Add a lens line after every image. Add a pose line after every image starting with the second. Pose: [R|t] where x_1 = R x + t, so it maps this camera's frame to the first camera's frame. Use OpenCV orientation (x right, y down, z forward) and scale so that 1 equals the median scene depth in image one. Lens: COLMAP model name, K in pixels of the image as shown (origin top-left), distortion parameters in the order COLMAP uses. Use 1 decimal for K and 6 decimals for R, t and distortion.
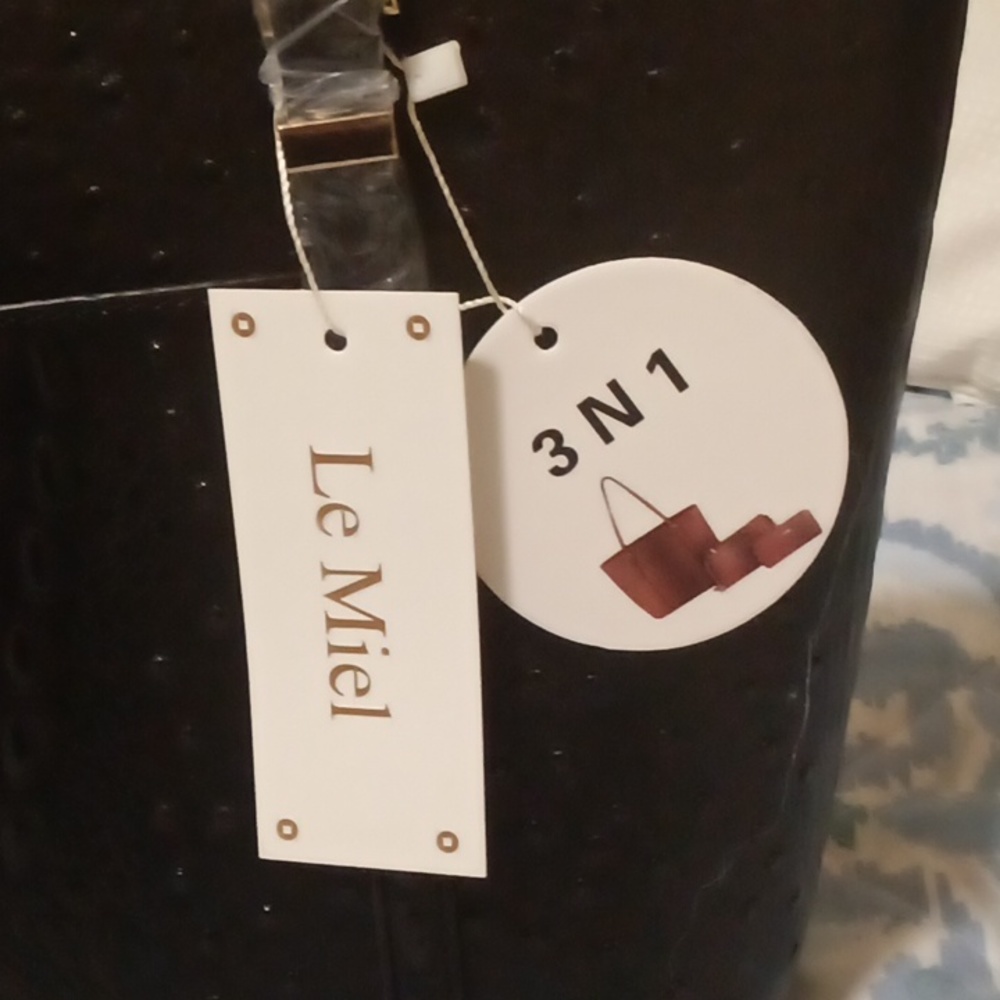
lens RADIAL K [[1846.9, 0, 500.0], [0, 1846.9, 500.0], [0, 0, 1]] dist [0.380354, -1.863174]
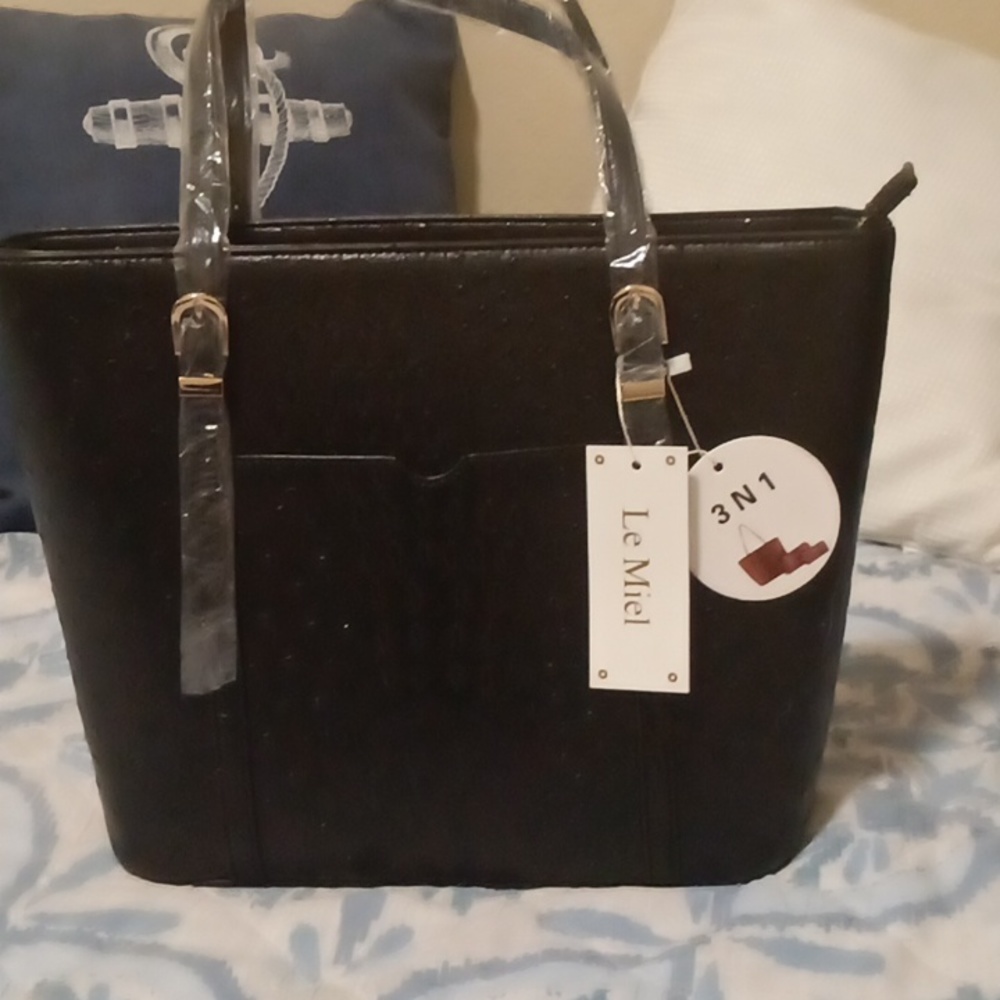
lens RADIAL K [[1846.9, 0, 500.0], [0, 1846.9, 500.0], [0, 0, 1]] dist [0.380354, -1.863174]
pose [[0.999828, 0.018536, 0.000007, -0.264849], [-0.018357, 0.990191, -0.138508, 0.304418], [-0.002574, 0.138484, 0.990361, -1.453942]]
